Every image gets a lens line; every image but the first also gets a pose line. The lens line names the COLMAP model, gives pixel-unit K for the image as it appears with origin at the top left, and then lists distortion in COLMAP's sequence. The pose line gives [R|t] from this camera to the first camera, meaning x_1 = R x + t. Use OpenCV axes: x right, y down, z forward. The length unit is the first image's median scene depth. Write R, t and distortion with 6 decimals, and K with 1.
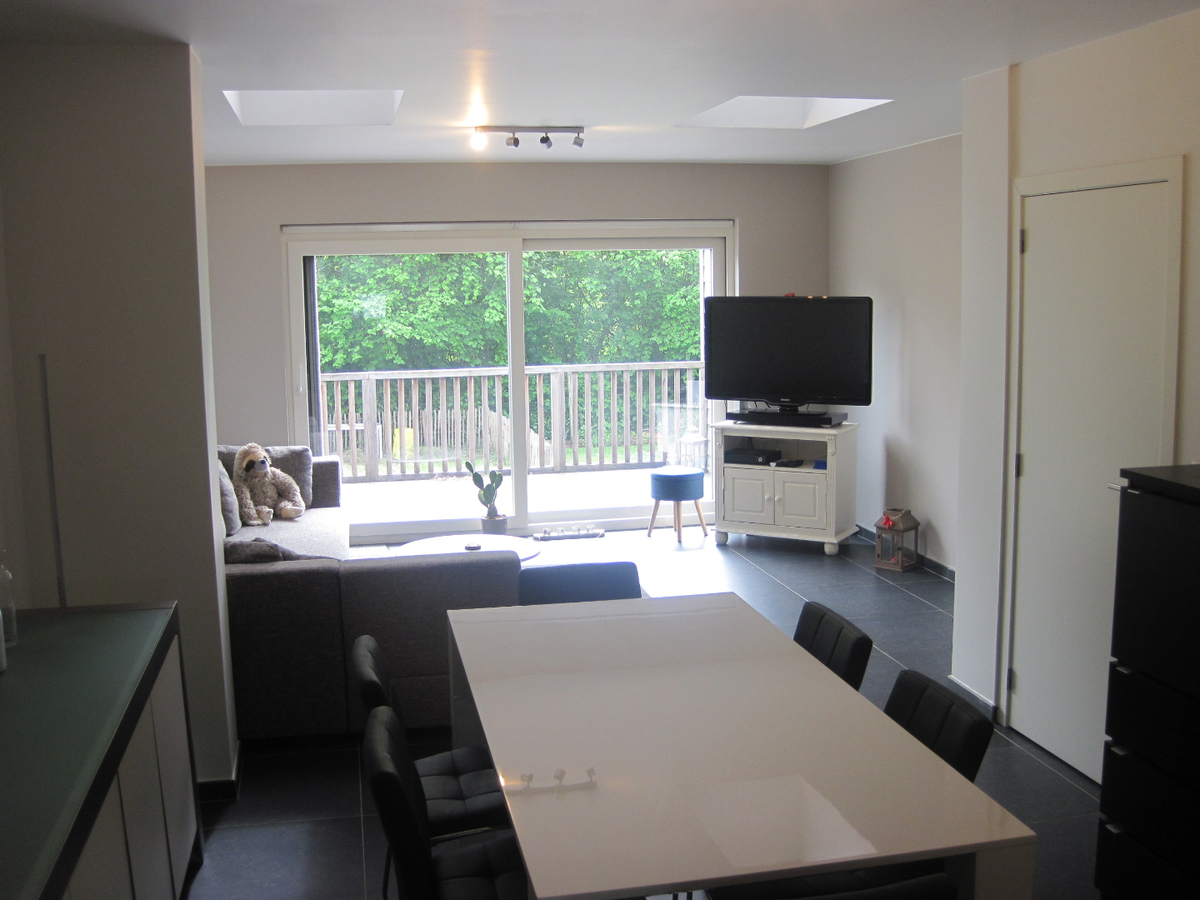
lens RADIAL K [[1241.7, 0, 600.0], [0, 1241.7, 450.0], [0, 0, 1]] dist [-0.196169, 0.133422]
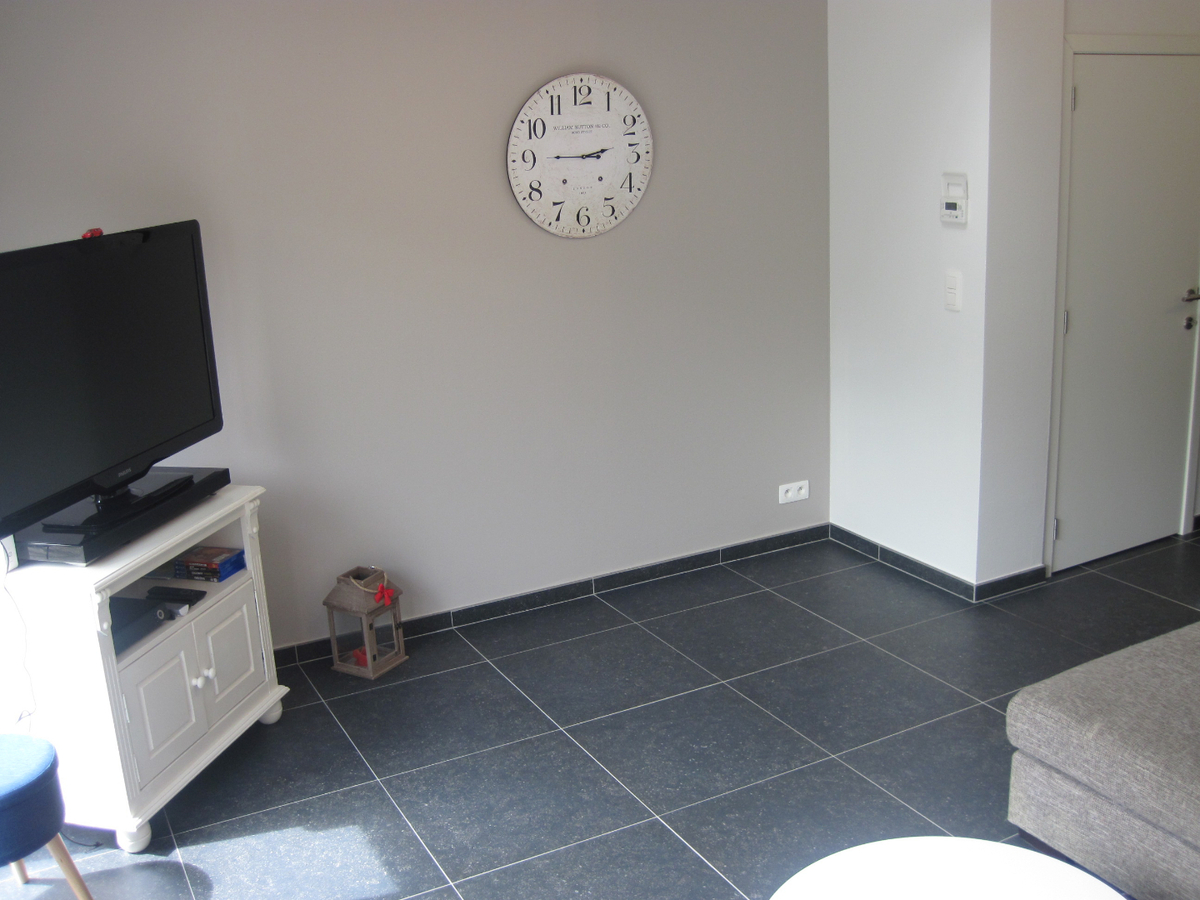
lens RADIAL K [[1228.3, 0, 622.6], [0, 1228.3, 449.7], [0, 0, 1]] dist [-0.182840, 0.151717]
pose [[-0.284522, -0.222231, 0.932556, -0.305810], [0.179655, 0.943167, 0.279572, -0.139784], [-0.941685, 0.247082, -0.228427, 0.958915]]
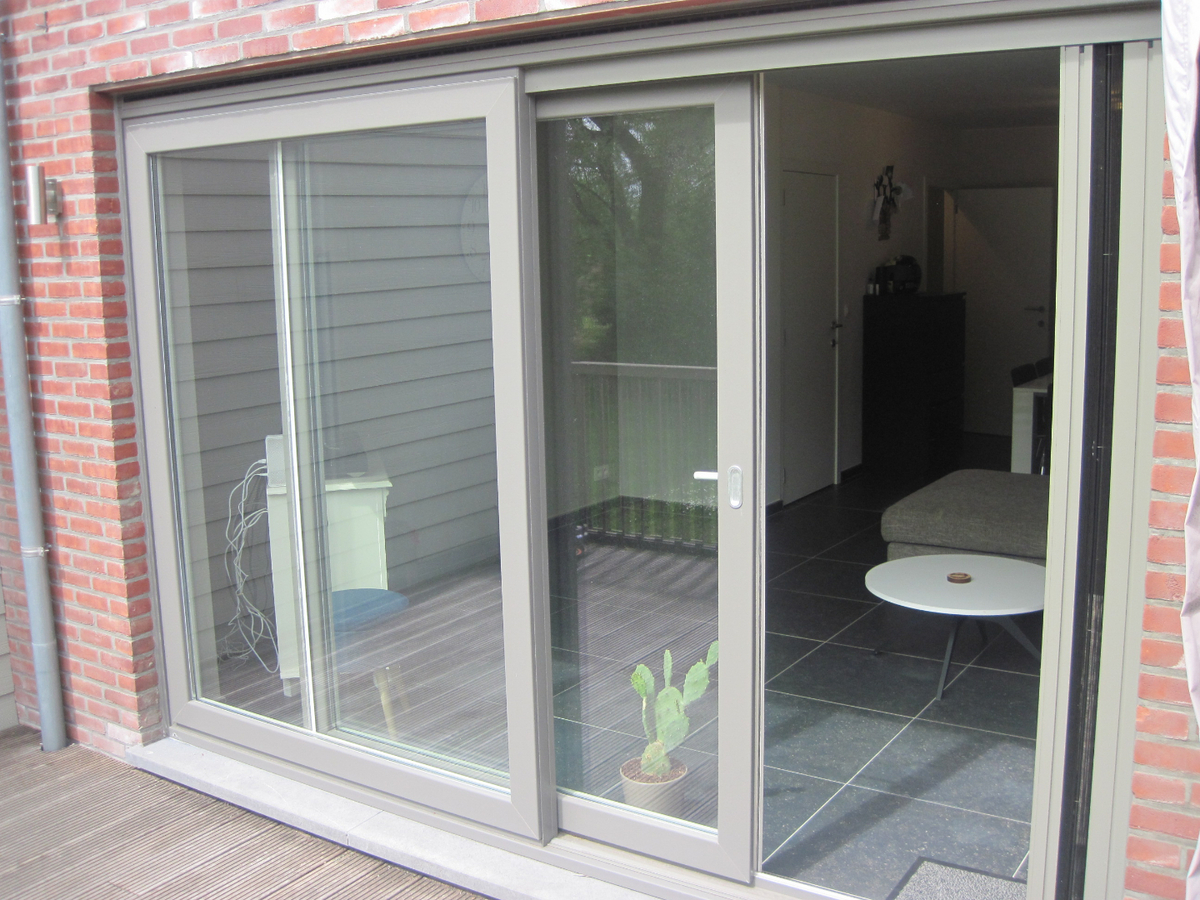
lens RADIAL K [[1241.7, 0, 600.0], [0, 1241.7, 450.0], [0, 0, 1]] dist [-0.196169, 0.133422]
pose [[-0.699601, -0.086682, 0.709256, -0.384649], [0.132971, 0.959481, 0.248425, -0.166662], [-0.702052, 0.268109, -0.659728, 1.354235]]
